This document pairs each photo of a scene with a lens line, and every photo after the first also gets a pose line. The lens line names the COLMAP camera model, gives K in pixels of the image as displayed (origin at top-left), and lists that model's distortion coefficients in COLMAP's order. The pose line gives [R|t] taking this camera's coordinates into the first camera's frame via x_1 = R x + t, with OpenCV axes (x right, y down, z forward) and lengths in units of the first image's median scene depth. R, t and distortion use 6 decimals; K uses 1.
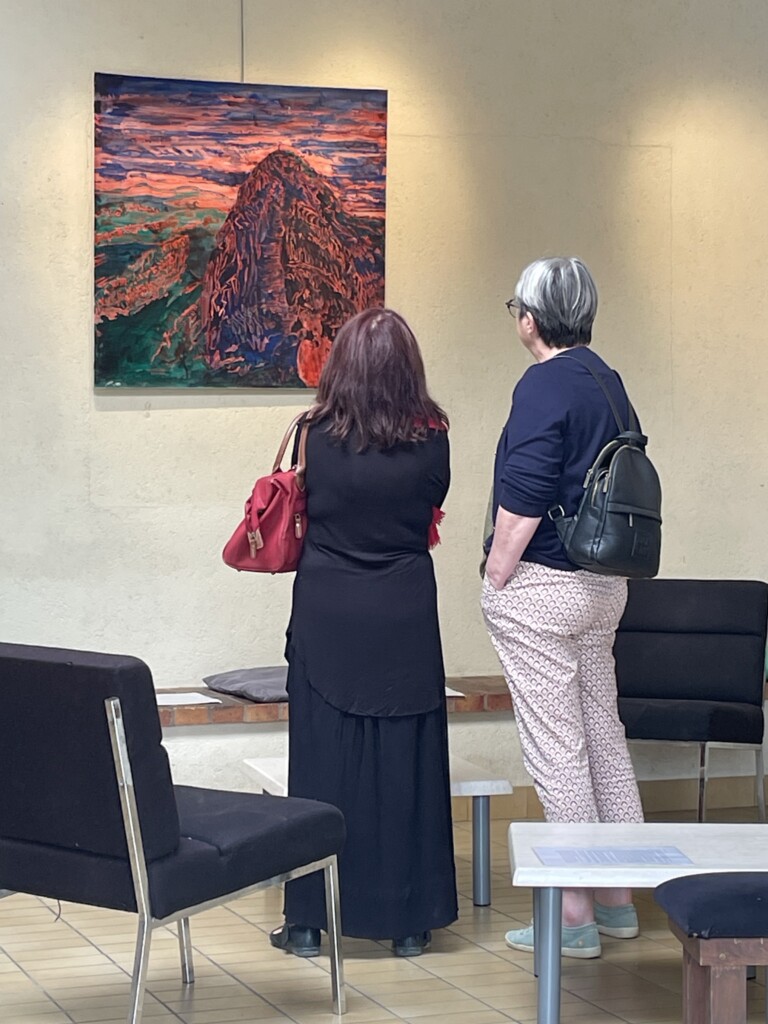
lens RADIAL K [[2313.9, 0, 386.5], [0, 2313.9, 508.4], [0, 0, 1]] dist [0.099853, 0.000000]
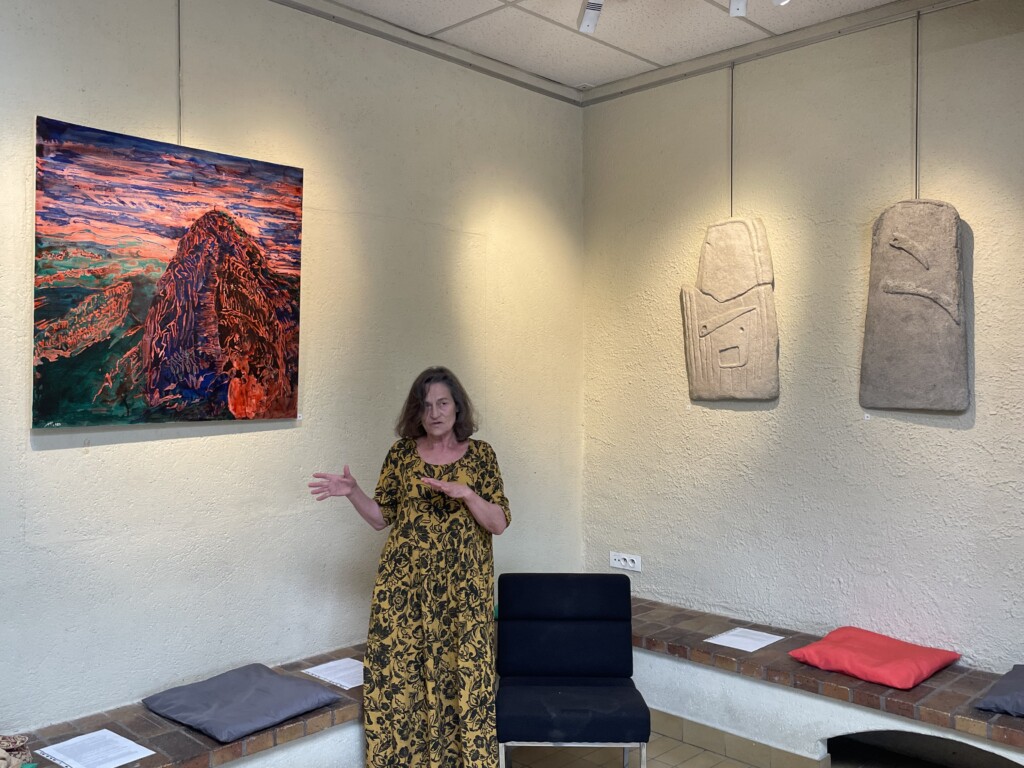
lens RADIAL K [[912.6, 0, 499.2], [0, 912.6, 377.4], [0, 0, 1]] dist [0.077443, -0.102374]
pose [[0.902936, 0.004177, 0.429755, -0.113763], [0.003747, 0.999838, -0.017590, -0.065506], [-0.429759, 0.017493, 0.902774, 0.543108]]
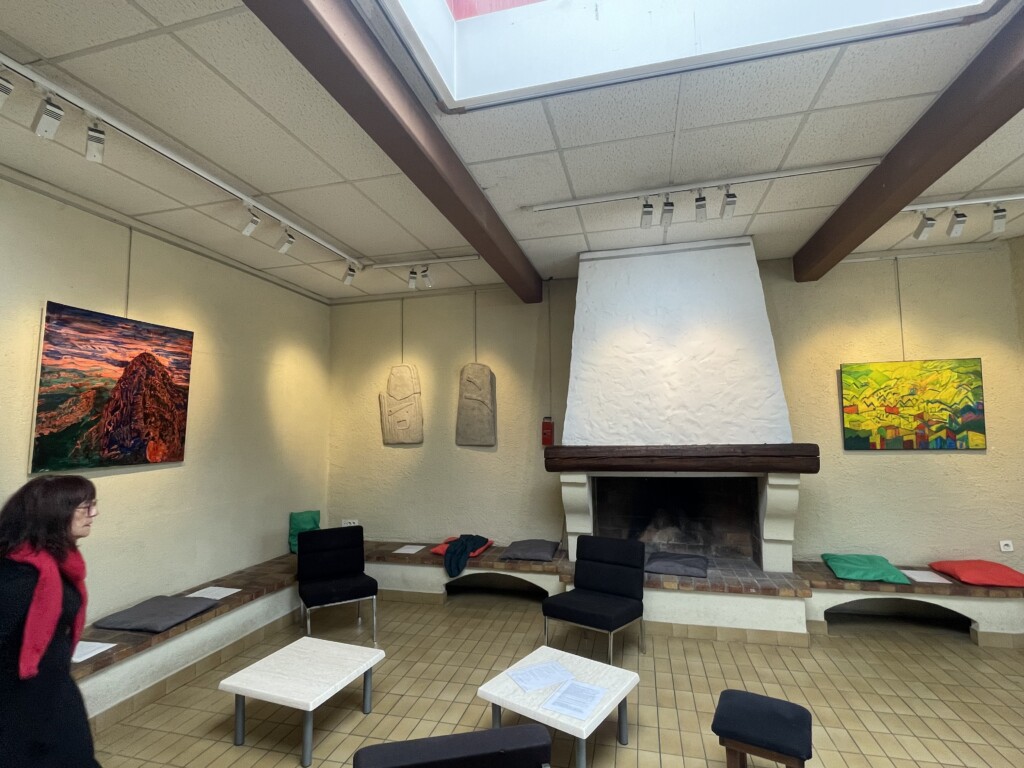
lens RADIAL K [[494.7, 0, 514.7], [0, 494.7, 384.3], [0, 0, 1]] dist [-0.005561, 0.001444]
pose [[0.562287, 0.065565, 0.824339, -0.228704], [0.031762, 0.994404, -0.100756, -0.069116], [-0.826332, 0.082836, 0.557058, 0.471462]]
